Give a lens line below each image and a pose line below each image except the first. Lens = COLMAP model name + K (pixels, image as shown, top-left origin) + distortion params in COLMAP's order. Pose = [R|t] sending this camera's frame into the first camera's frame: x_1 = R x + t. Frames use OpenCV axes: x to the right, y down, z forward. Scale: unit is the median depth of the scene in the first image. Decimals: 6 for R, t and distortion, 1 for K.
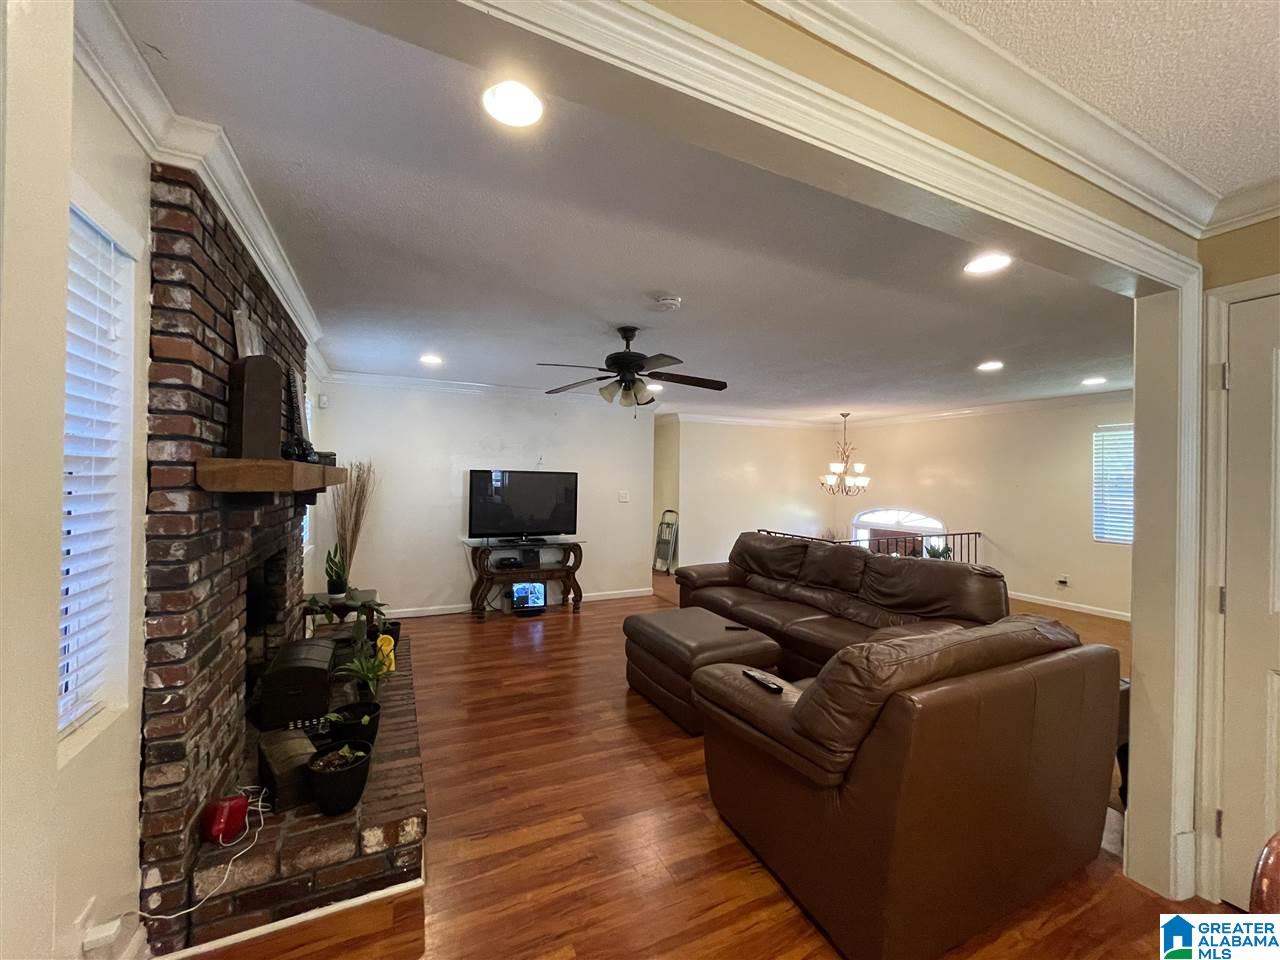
lens RADIAL K [[513.9, 0, 642.3], [0, 513.9, 482.4], [0, 0, 1]] dist [0.000681, -0.000185]
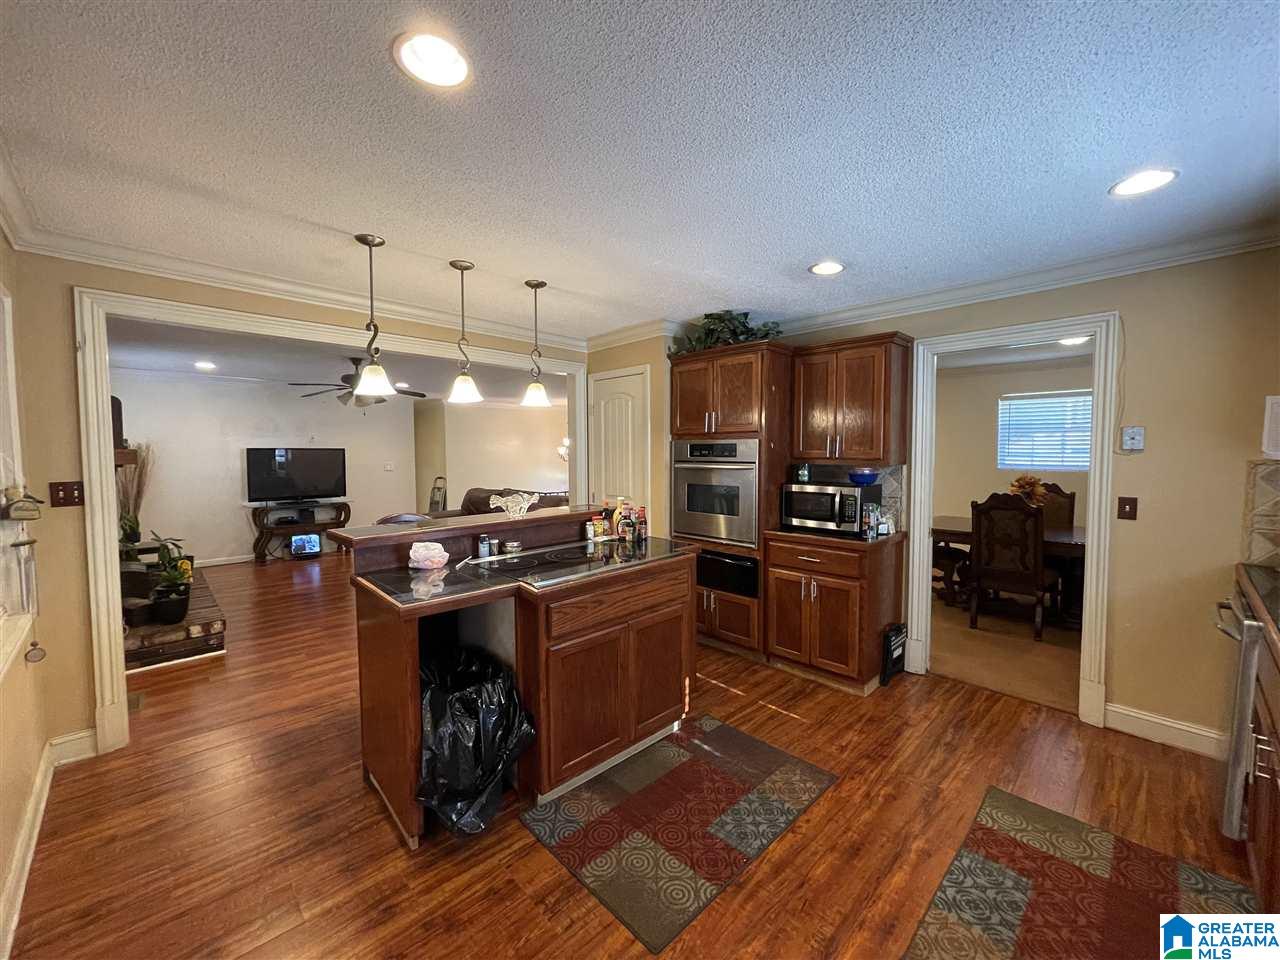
lens RADIAL K [[513.9, 0, 636.6], [0, 513.9, 482.9], [0, 0, 1]] dist [0.000681, -0.000185]
pose [[0.950829, -0.033962, 0.307849, 0.181364], [0.016751, 0.998154, 0.058379, 0.002591], [-0.309263, -0.050352, 0.949643, -0.491093]]
